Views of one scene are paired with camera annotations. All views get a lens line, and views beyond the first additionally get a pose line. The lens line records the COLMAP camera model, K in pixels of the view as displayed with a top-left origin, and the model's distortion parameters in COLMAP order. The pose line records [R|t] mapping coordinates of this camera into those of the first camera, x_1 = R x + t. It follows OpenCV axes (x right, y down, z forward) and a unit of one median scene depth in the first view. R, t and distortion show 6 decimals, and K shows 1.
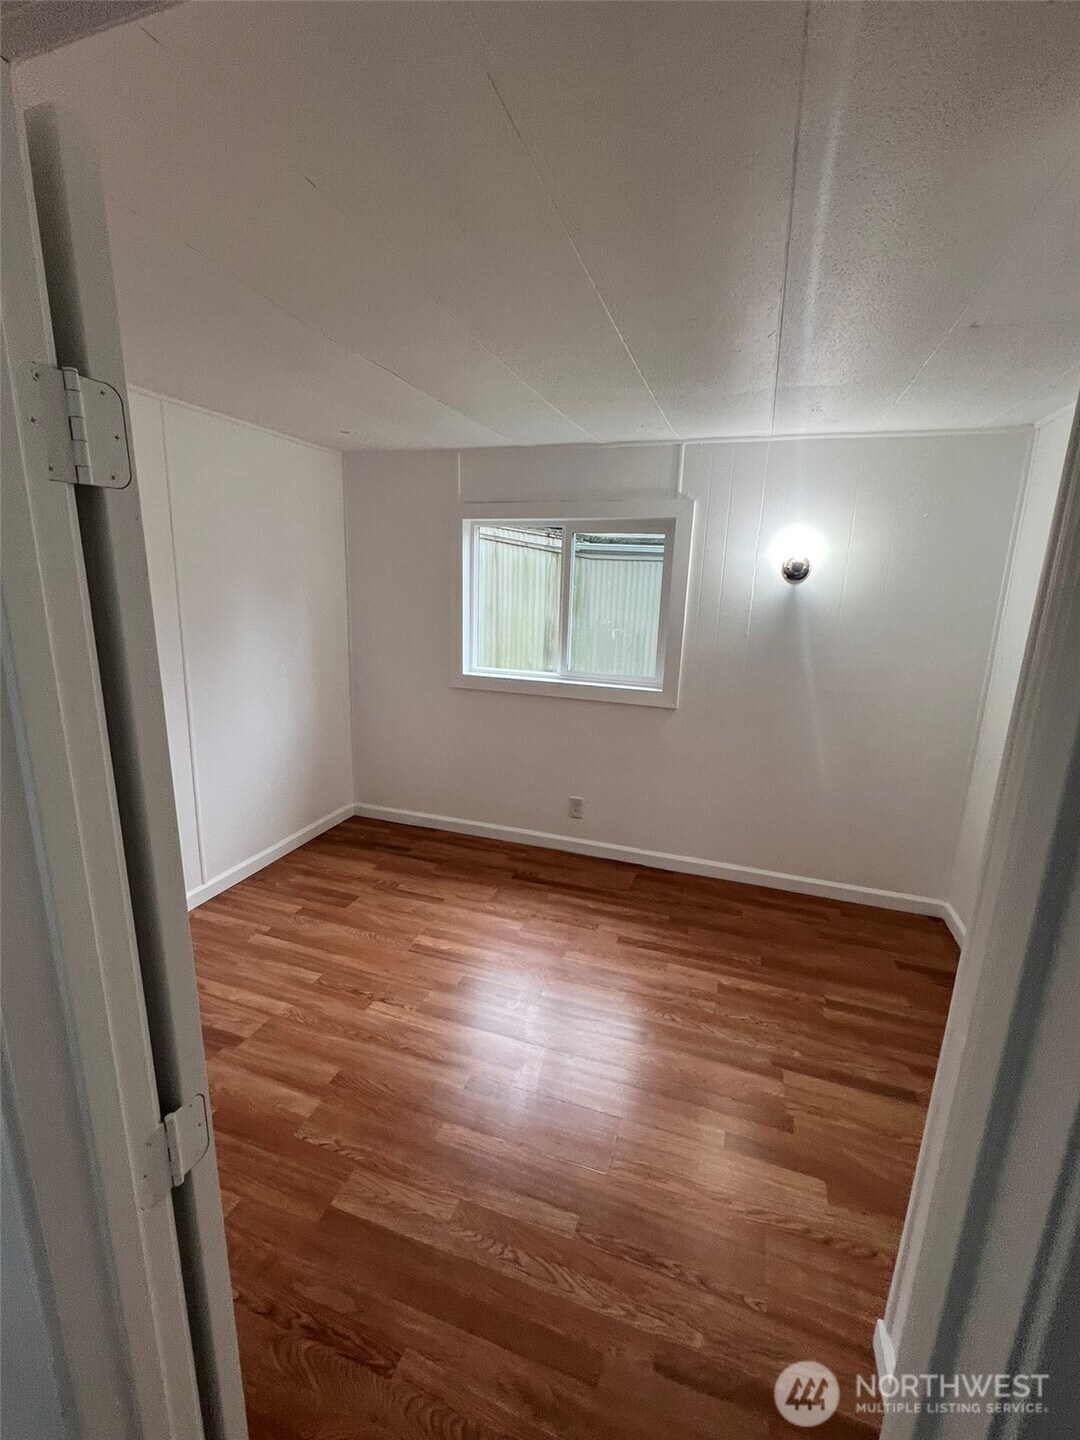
lens RADIAL K [[623.9, 0, 539.0], [0, 623.9, 718.3], [0, 0, 1]] dist [-0.000926, -0.000402]
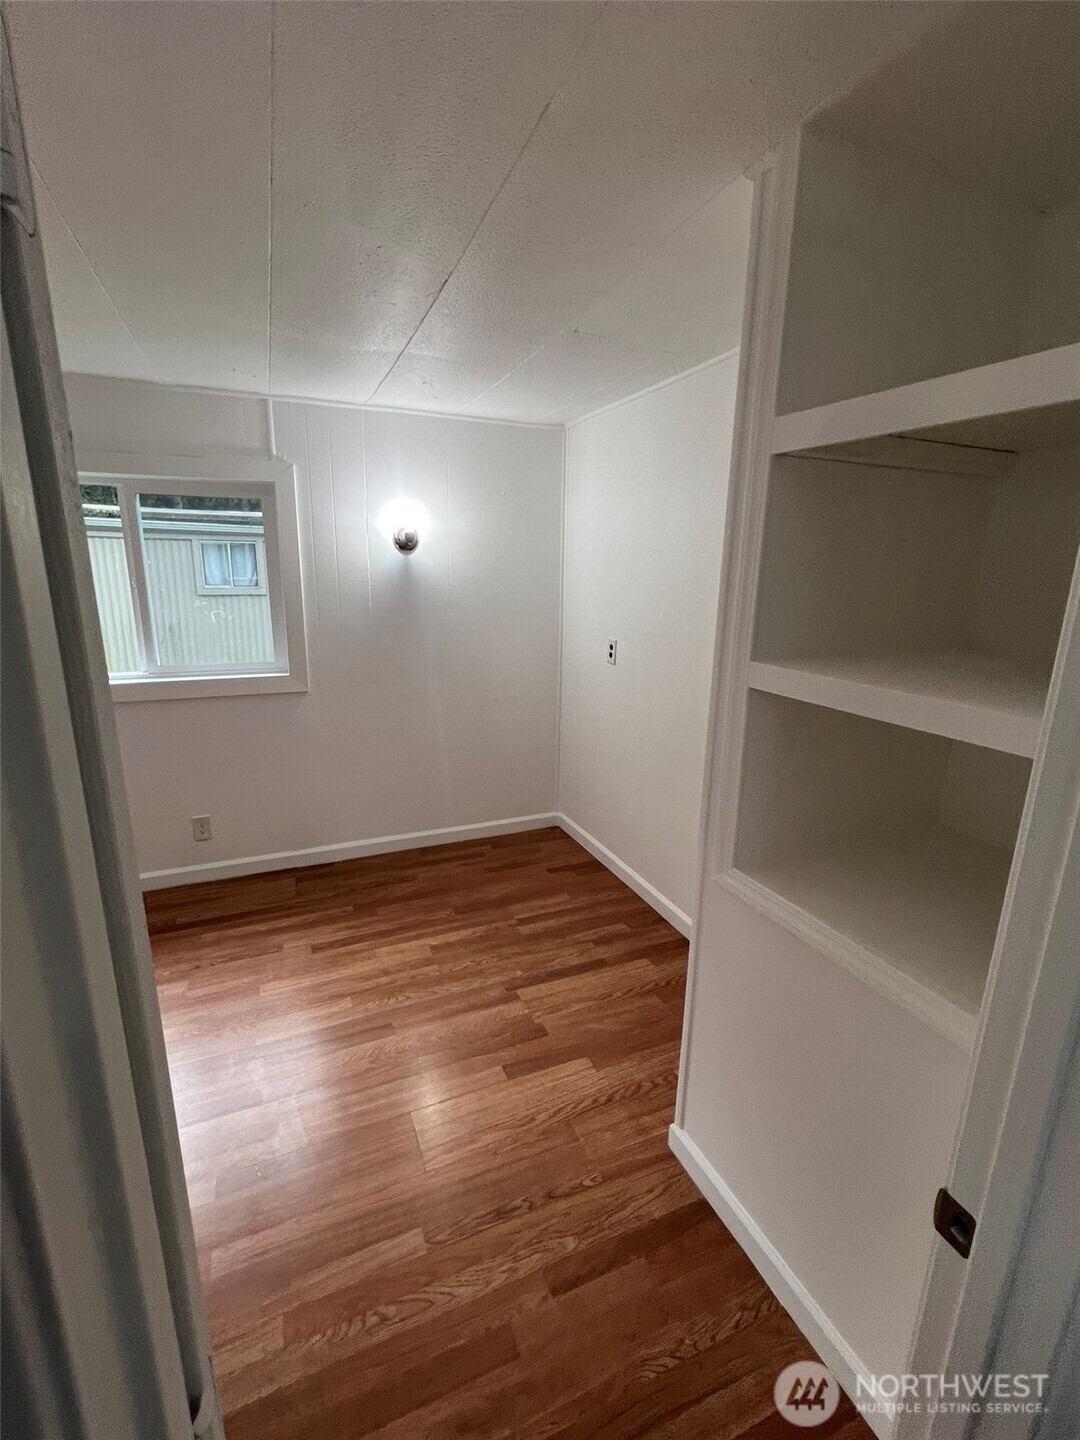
lens RADIAL K [[623.9, 0, 539.0], [0, 623.9, 718.3], [0, 0, 1]] dist [-0.000926, -0.000402]
pose [[0.741862, -0.176336, 0.646952, -0.174798], [0.160560, 0.983450, 0.083939, 0.001461], [-0.651047, 0.041603, 0.757897, 0.095788]]
